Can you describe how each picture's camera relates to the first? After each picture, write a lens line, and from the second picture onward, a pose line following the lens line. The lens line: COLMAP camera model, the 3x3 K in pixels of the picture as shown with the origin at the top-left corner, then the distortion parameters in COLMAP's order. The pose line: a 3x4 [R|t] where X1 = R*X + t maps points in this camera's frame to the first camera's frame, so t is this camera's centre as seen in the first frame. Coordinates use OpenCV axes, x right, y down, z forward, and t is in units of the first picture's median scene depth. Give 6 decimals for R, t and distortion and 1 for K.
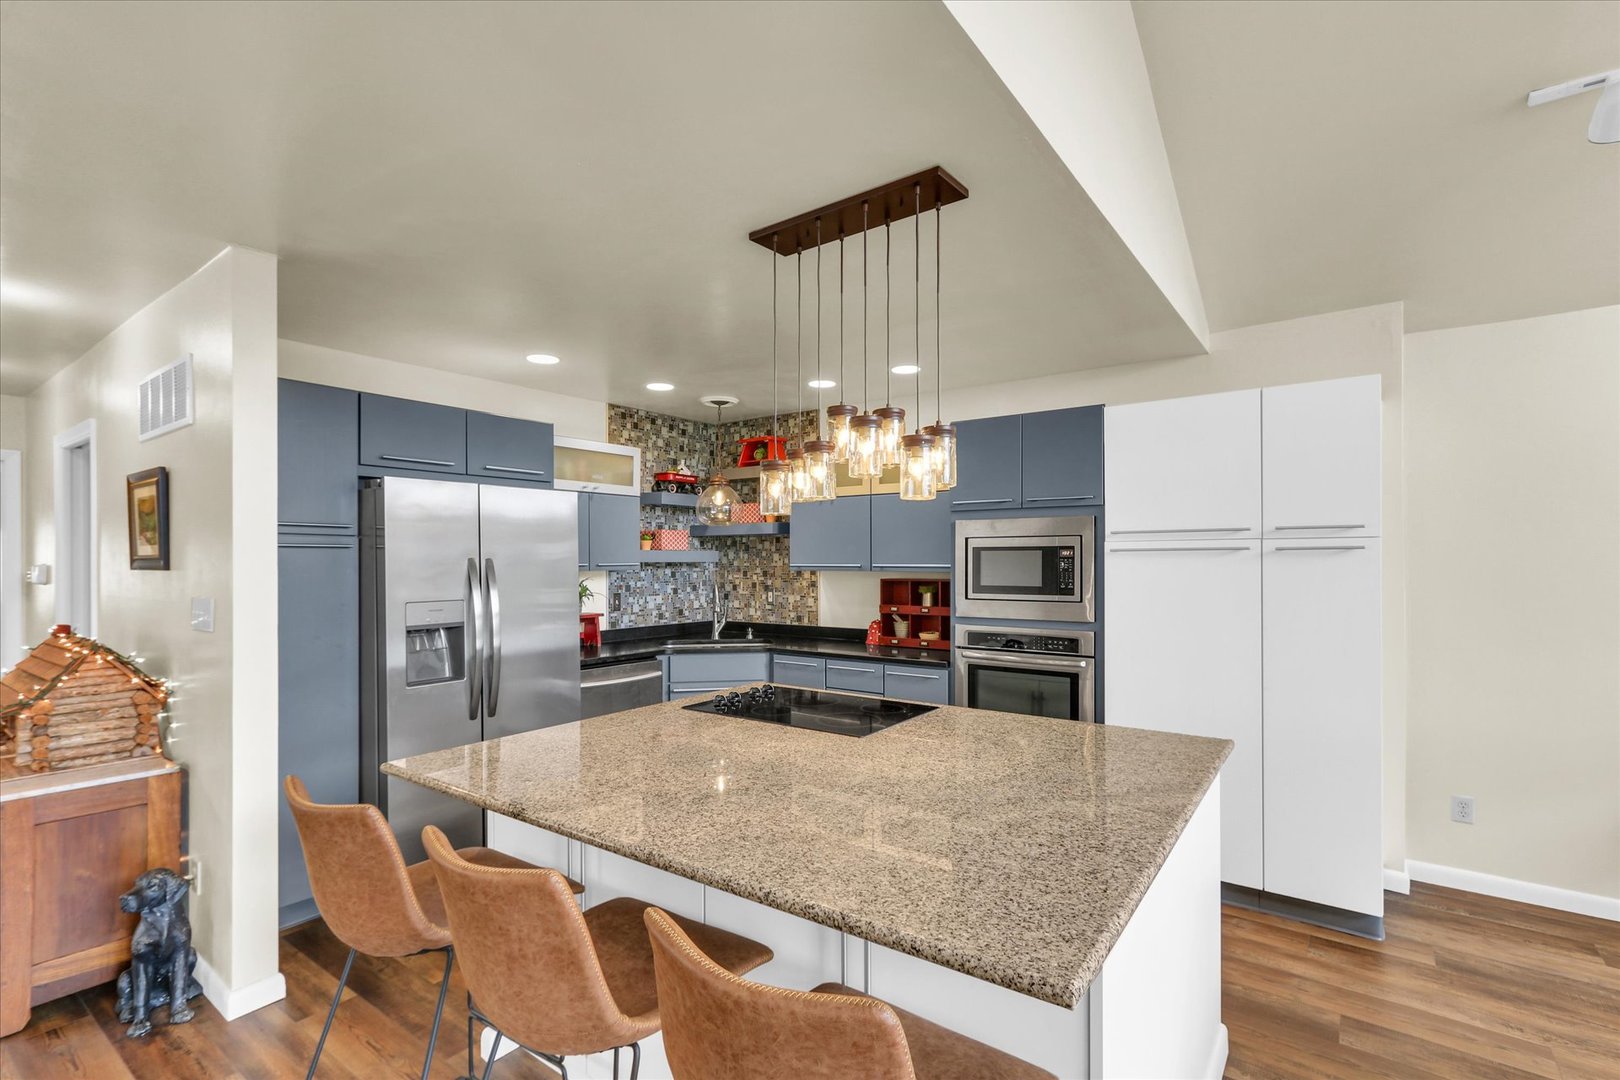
lens RADIAL K [[754.5, 0, 809.4], [0, 754.5, 560.4], [0, 0, 1]] dist [0.000402, 0.001211]
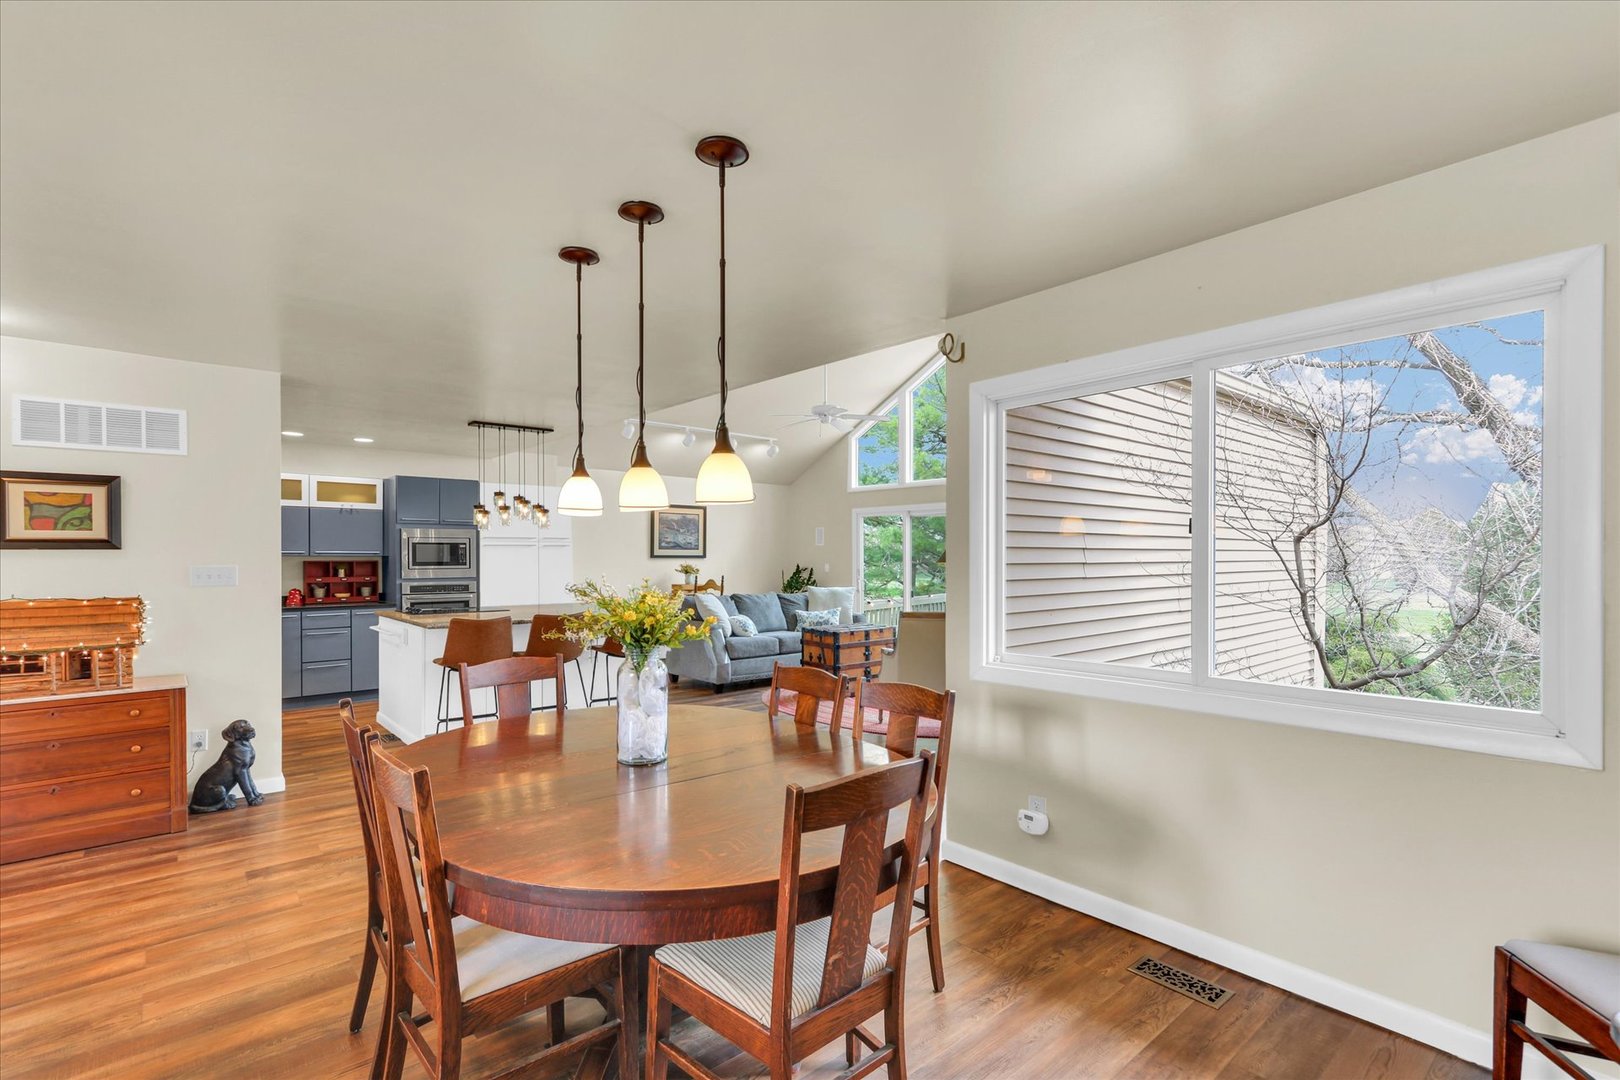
lens RADIAL K [[747.4, 0, 801.1], [0, 747.4, 556.8], [0, 0, 1]] dist [0.012072, 0.000212]
pose [[0.230424, -0.000067, 0.973090, -1.379423], [0.001521, 0.999999, -0.000291, 0.021014], [-0.973089, 0.001548, 0.230424, -0.402668]]
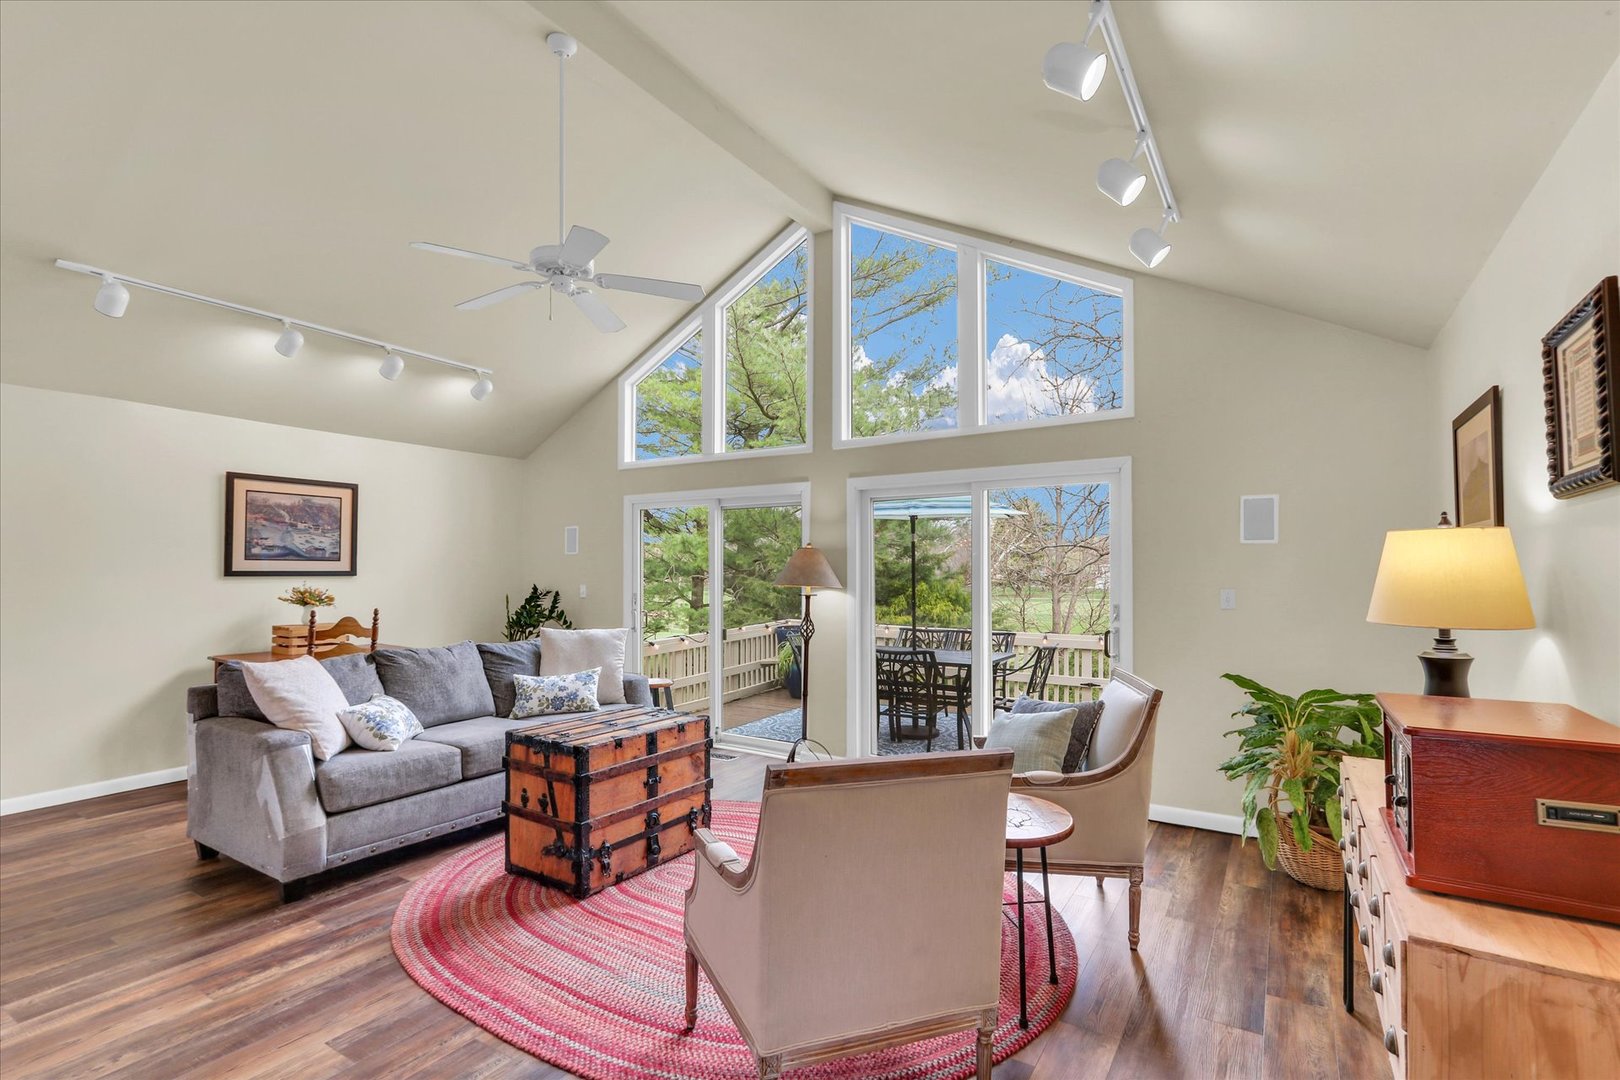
lens RADIAL K [[747.4, 0, 801.1], [0, 747.4, 556.8], [0, 0, 1]] dist [0.012072, 0.000212]
pose [[-0.061495, 0.017938, 0.997946, -0.421285], [0.000965, 0.999839, -0.017913, 0.013752], [-0.998107, -0.000138, -0.061503, -0.254440]]
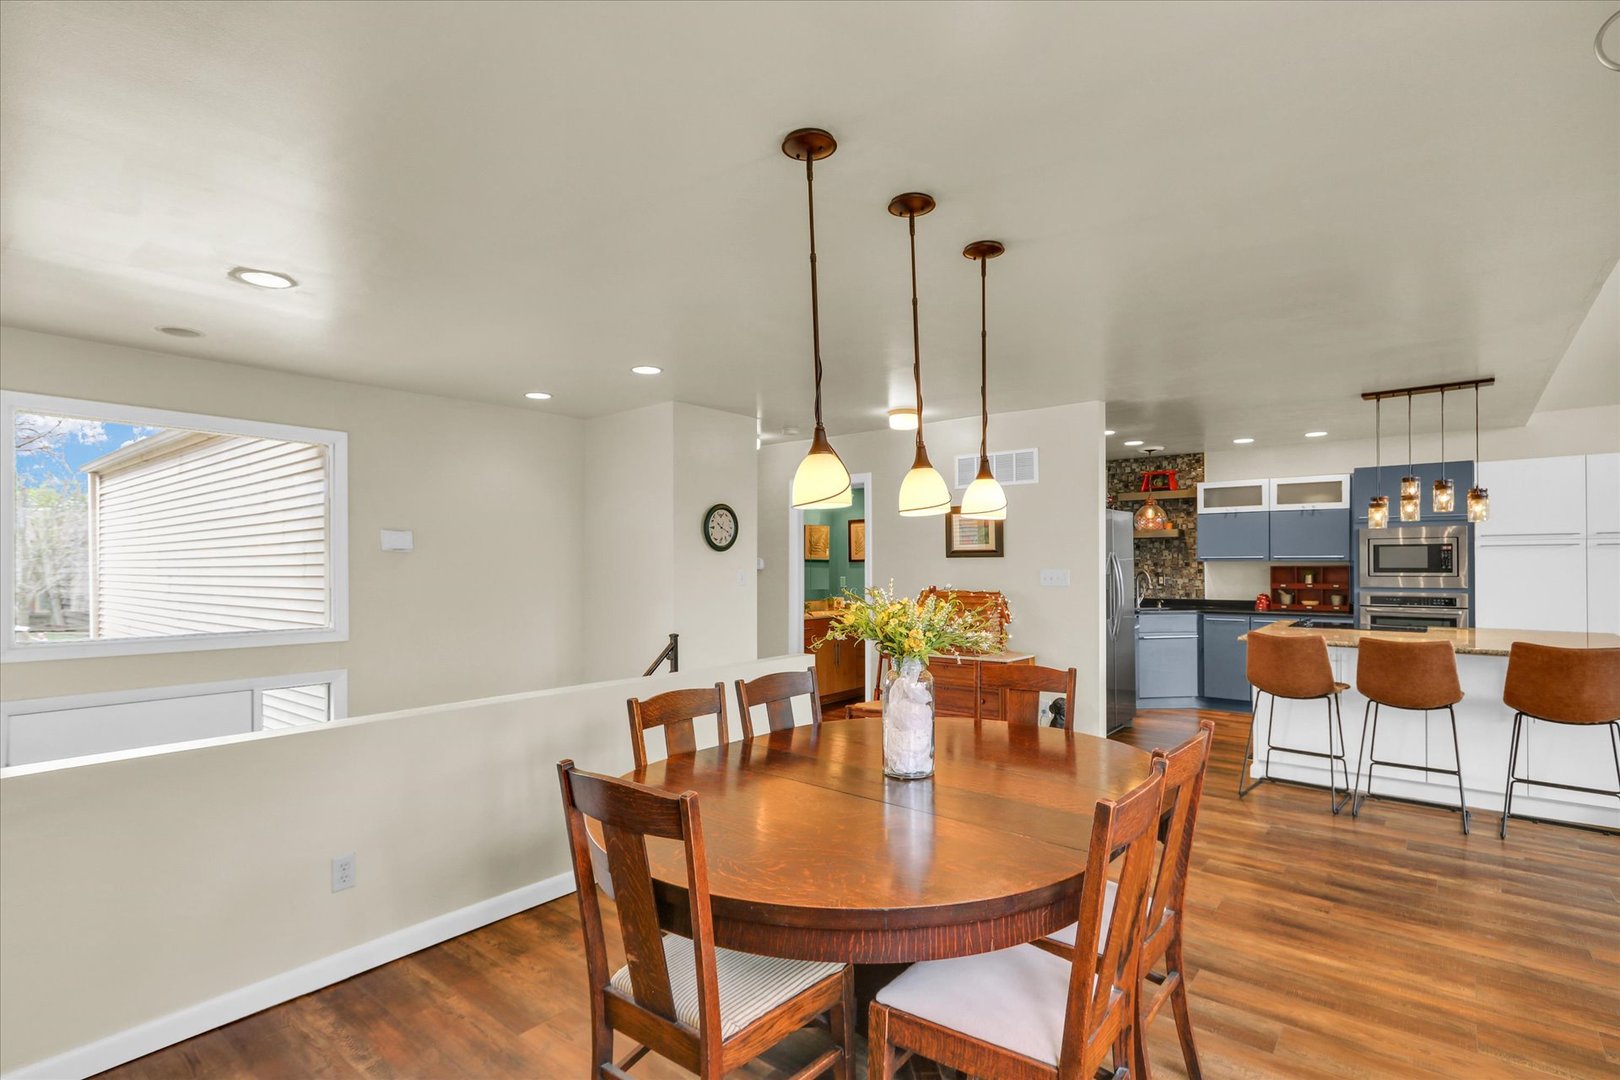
lens RADIAL K [[778.1, 0, 819.1], [0, 778.1, 563.4], [0, 0, 1]] dist [0.009760, 0.000748]
pose [[0.999008, -0.002293, -0.044469, -0.882756], [0.002267, 0.999997, -0.000649, 0.021038], [0.044470, 0.000548, 0.999011, -0.729938]]
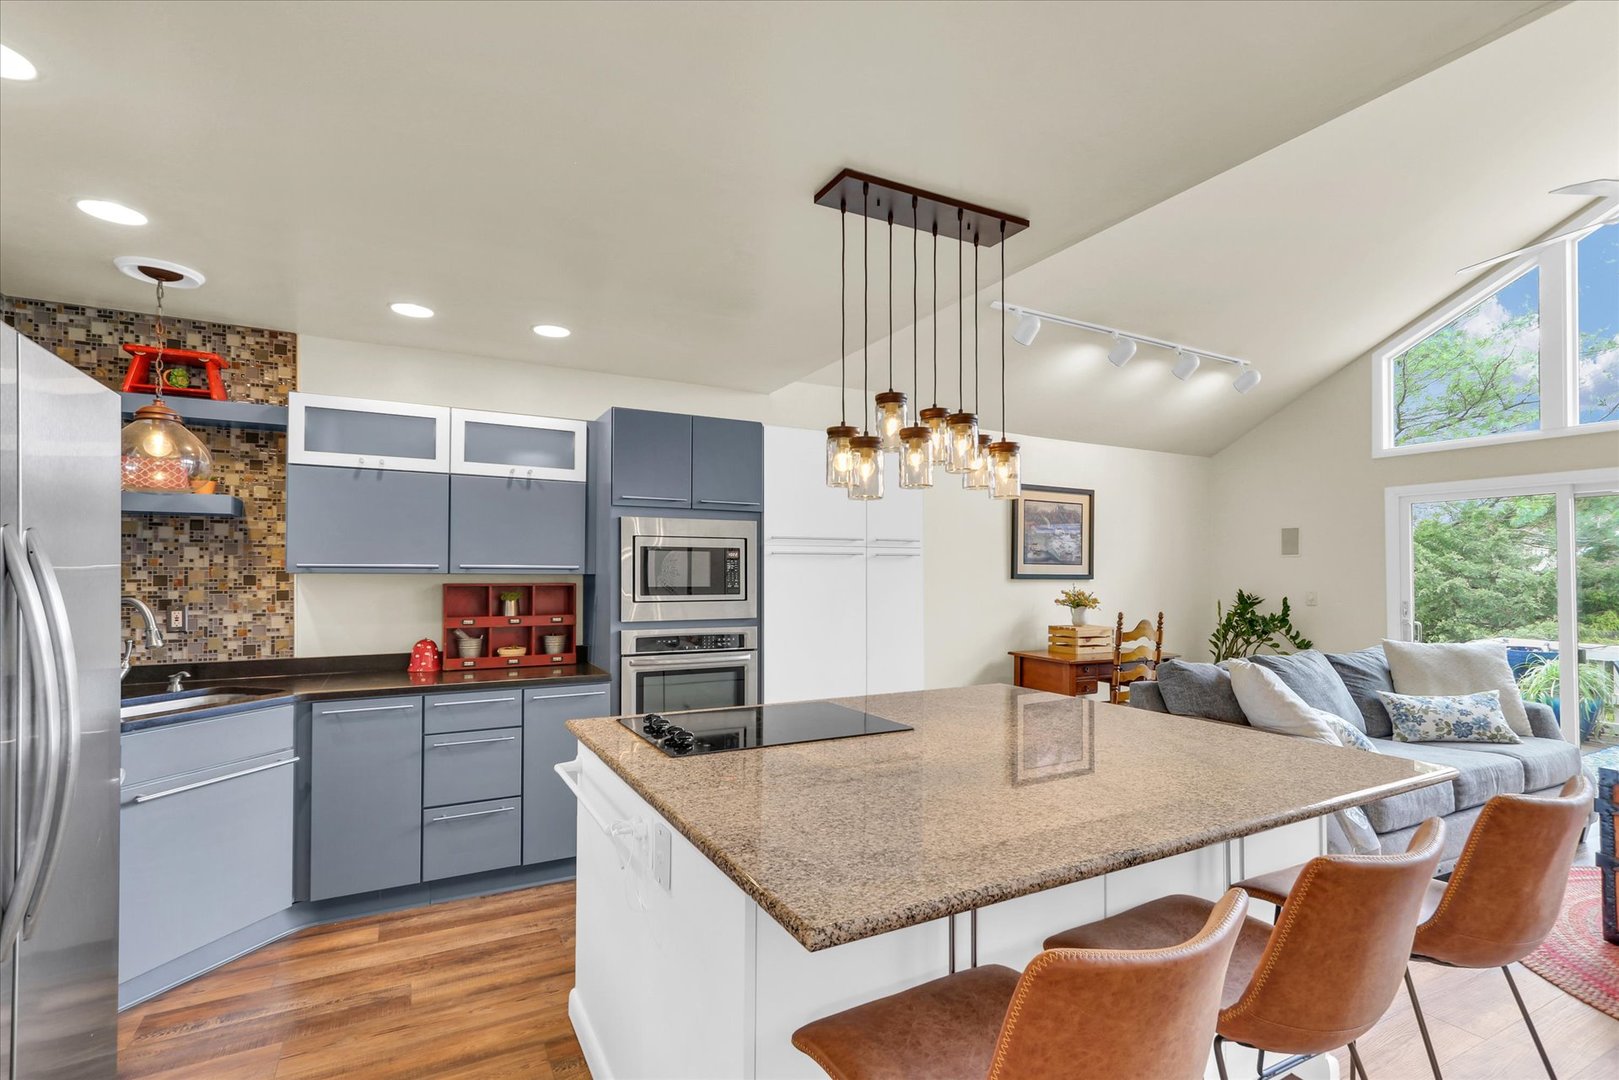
lens RADIAL K [[754.0, 0, 808.9], [0, 754.0, 560.4], [0, 0, 1]] dist [0.000402, 0.001211]
pose [[0.431196, 0.018841, 0.902061, -0.515072], [-0.002349, 0.999802, -0.019760, 0.017167], [-0.902255, 0.006401, 0.431155, 0.397354]]
